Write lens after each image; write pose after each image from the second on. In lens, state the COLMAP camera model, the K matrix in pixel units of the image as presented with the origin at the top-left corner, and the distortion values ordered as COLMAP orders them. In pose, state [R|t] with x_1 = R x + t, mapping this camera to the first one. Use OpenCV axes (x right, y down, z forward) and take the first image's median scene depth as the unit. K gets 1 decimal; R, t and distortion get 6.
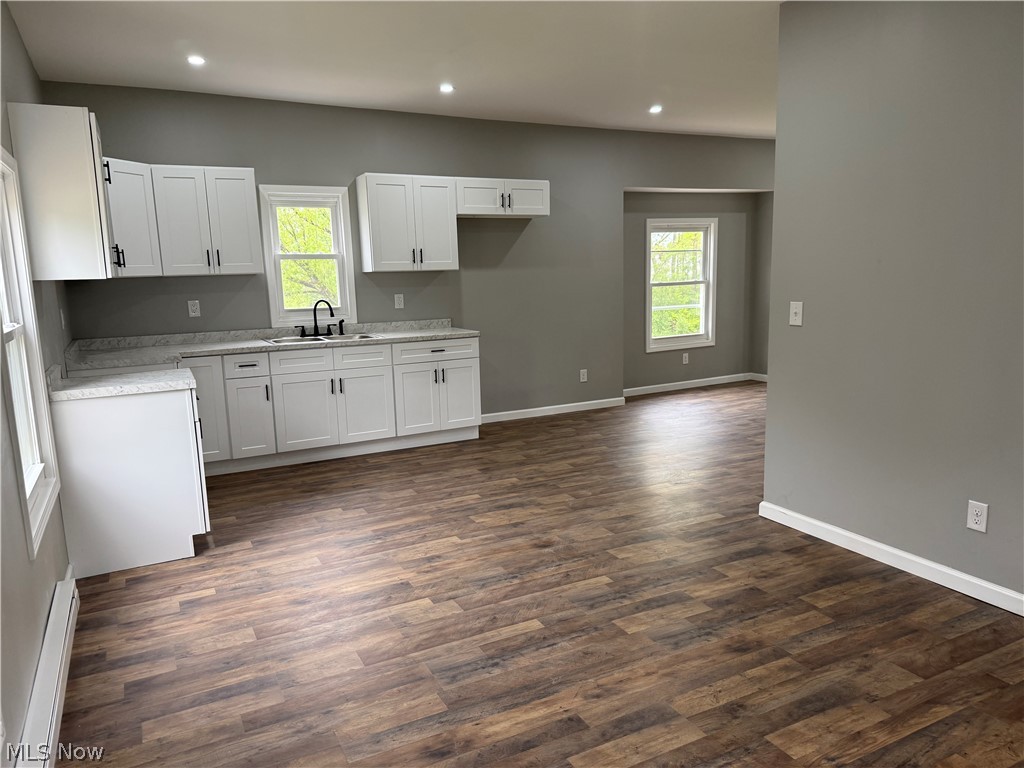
lens RADIAL K [[724.7, 0, 515.4], [0, 724.7, 387.0], [0, 0, 1]] dist [0.167293, -0.267639]
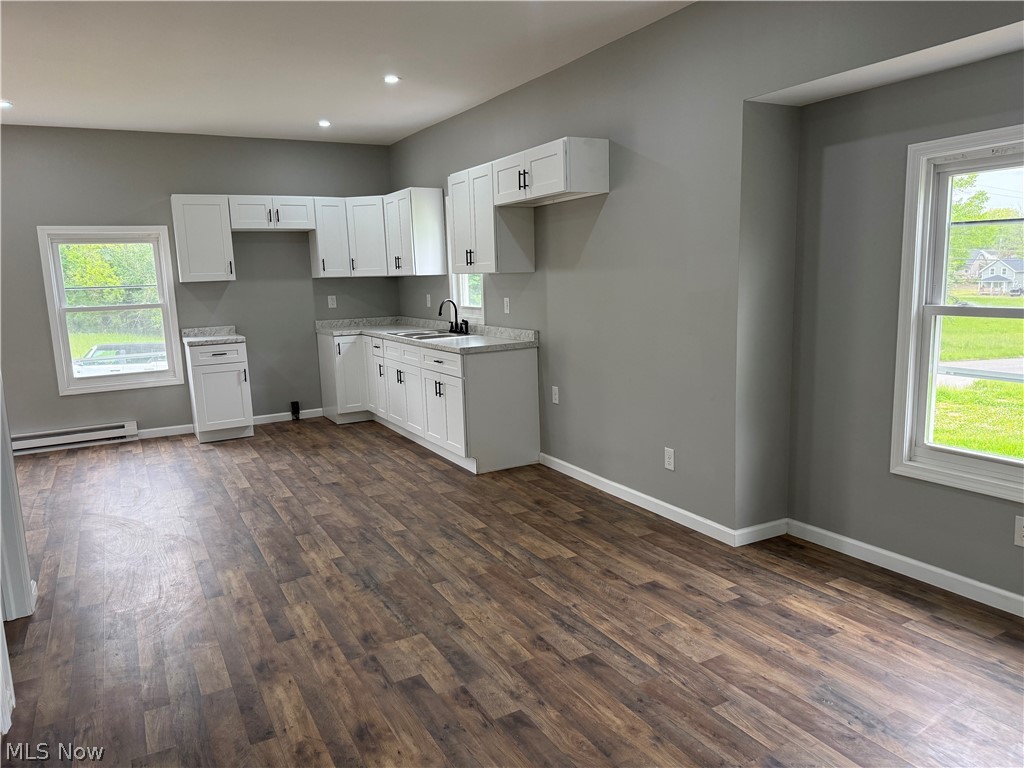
lens RADIAL K [[724.7, 0, 515.4], [0, 724.7, 387.0], [0, 0, 1]] dist [0.167293, -0.267639]
pose [[0.009508, 0.186252, -0.982456, 0.804729], [-0.125890, 0.974906, 0.183603, -0.200062], [0.991999, 0.121936, 0.032717, 1.067820]]
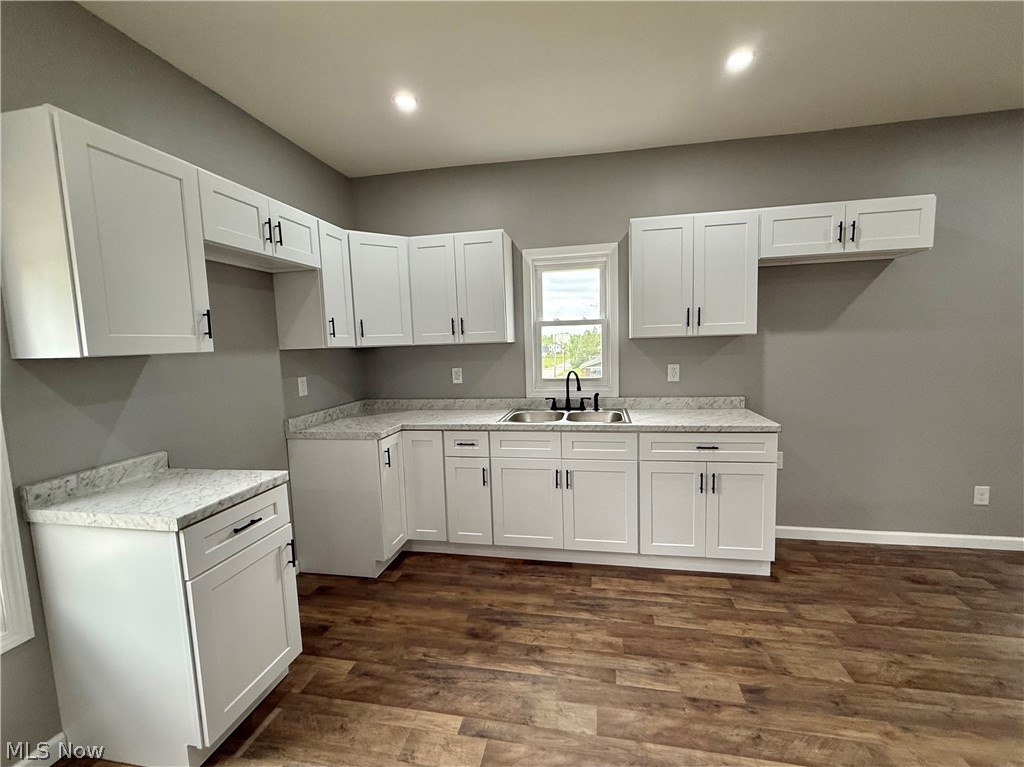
lens RADIAL K [[432.9, 0, 518.1], [0, 432.9, 381.1], [0, 0, 1]] dist [0.002672, -0.000143]
pose [[0.781713, 0.059429, -0.620800, 0.007215], [-0.090650, 0.995705, -0.018828, -0.089589], [0.617015, 0.070993, 0.783743, 0.549321]]
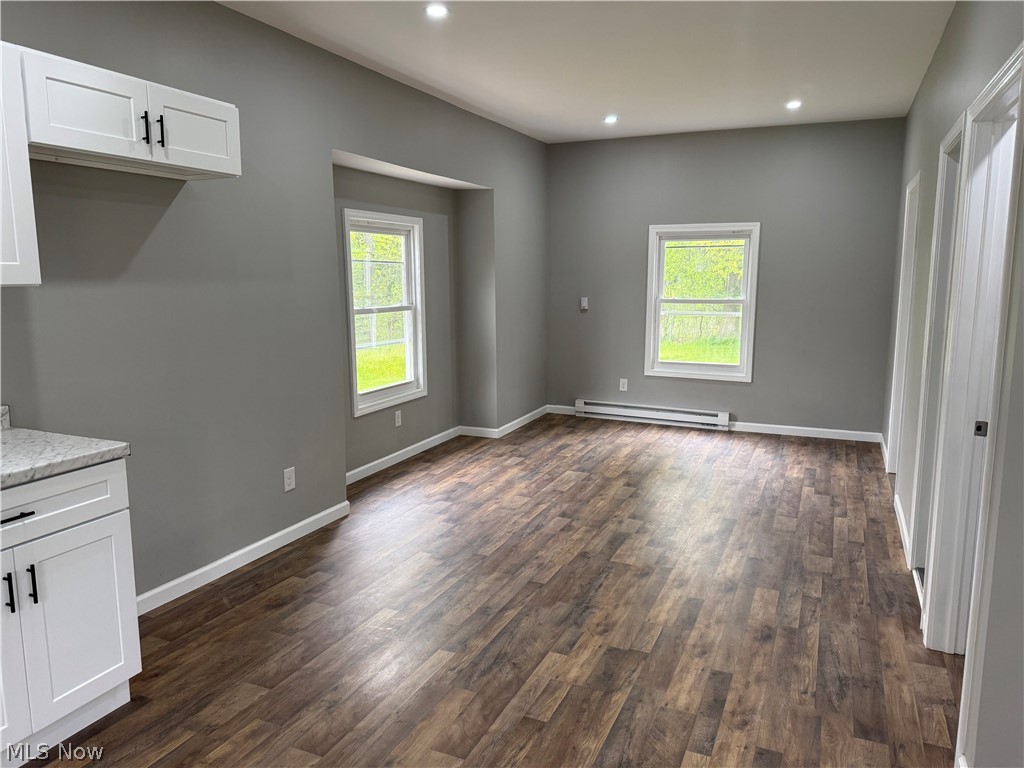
lens RADIAL K [[712.4, 0, 532.1], [0, 712.4, 378.3], [0, 0, 1]] dist [0.049602, -0.078920]
pose [[0.775923, -0.062520, 0.627721, -0.123345], [0.079014, 0.996872, 0.001618, -0.097169], [-0.625859, 0.048344, 0.778436, 0.575399]]
